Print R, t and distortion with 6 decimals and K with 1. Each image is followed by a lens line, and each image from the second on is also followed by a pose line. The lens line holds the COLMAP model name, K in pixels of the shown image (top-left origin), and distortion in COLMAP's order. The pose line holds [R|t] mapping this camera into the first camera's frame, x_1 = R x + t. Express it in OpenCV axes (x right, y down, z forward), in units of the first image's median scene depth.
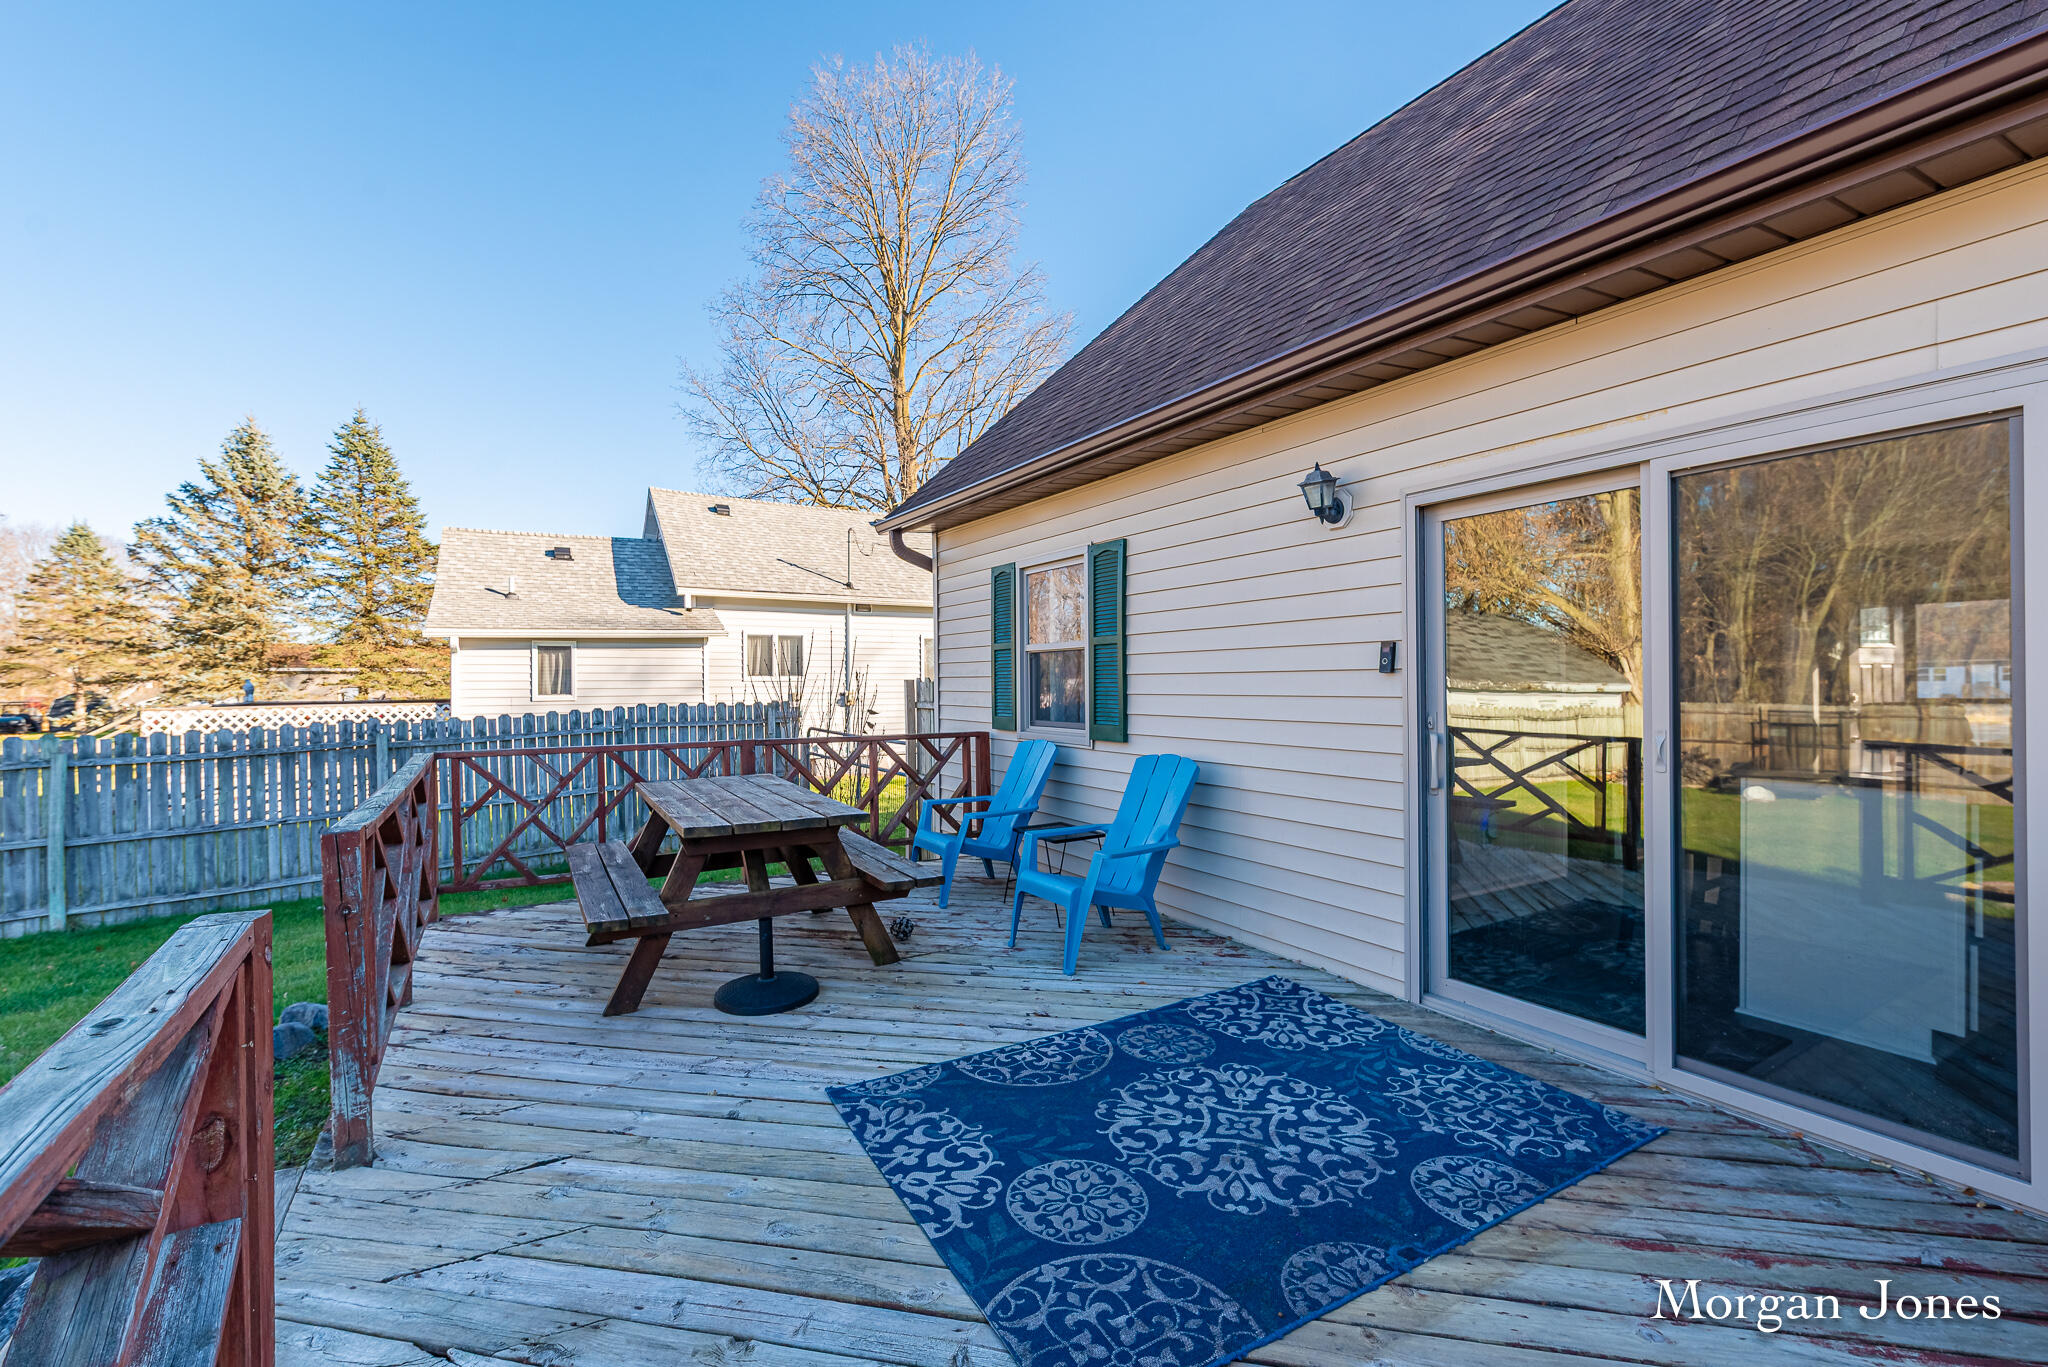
lens RADIAL K [[869.6, 0, 1034.4], [0, 869.6, 680.5], [0, 0, 1]] dist [0.000097, 0.000002]
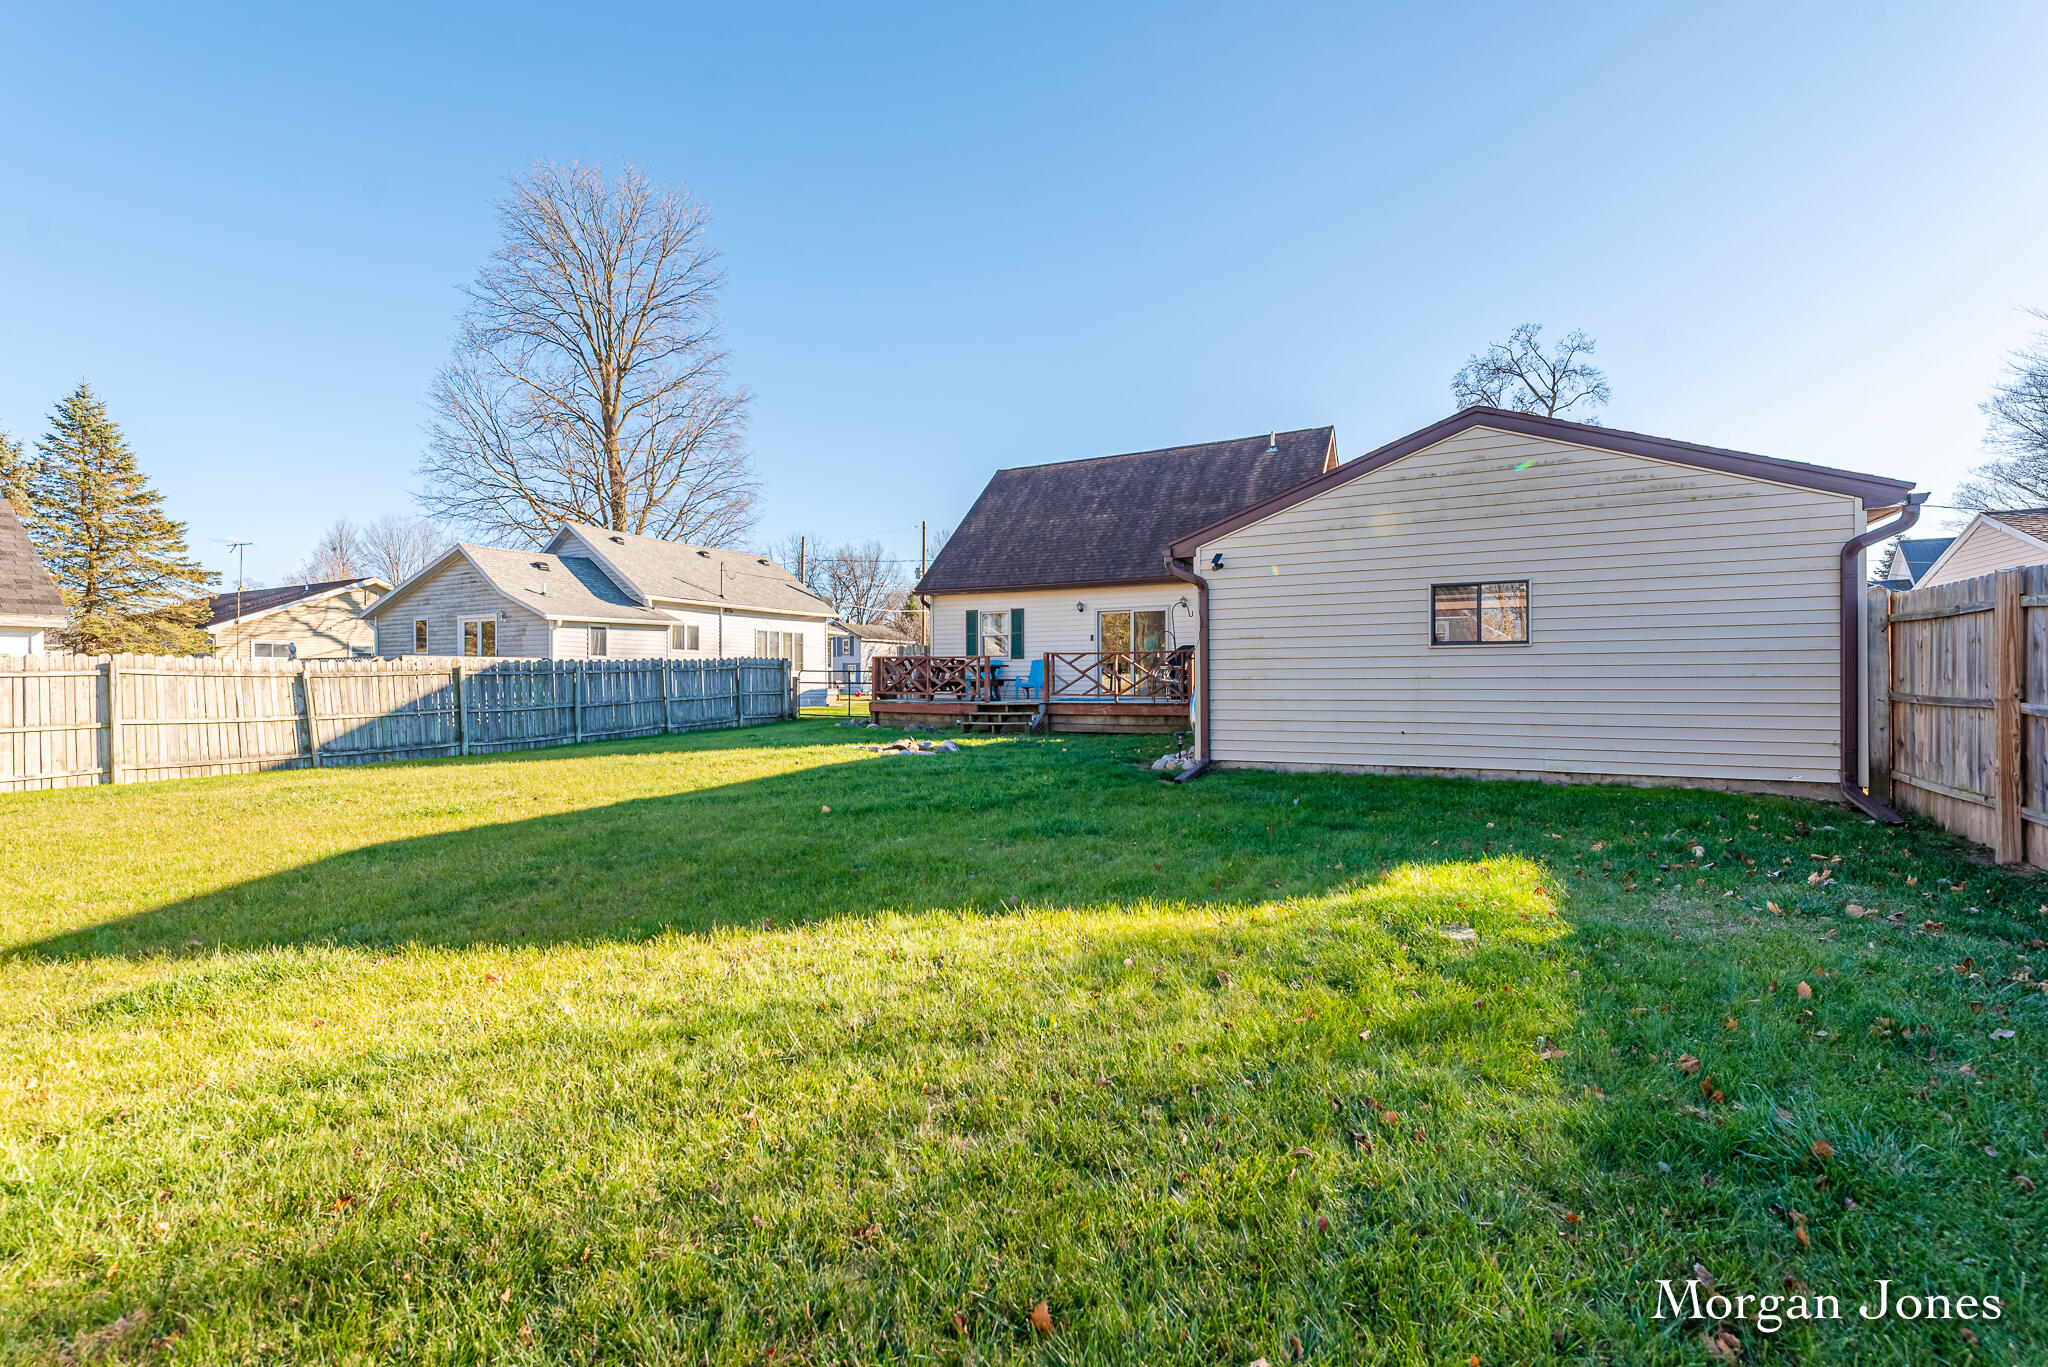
lens RADIAL K [[869.6, 0, 1027.8], [0, 869.6, 683.6], [0, 0, 1]] dist [0.000097, 0.000002]
pose [[0.851661, 0.005371, 0.524065, -0.780470], [-0.004871, 0.999985, -0.002332, 0.076275], [-0.524070, -0.000567, 0.851675, -0.953905]]
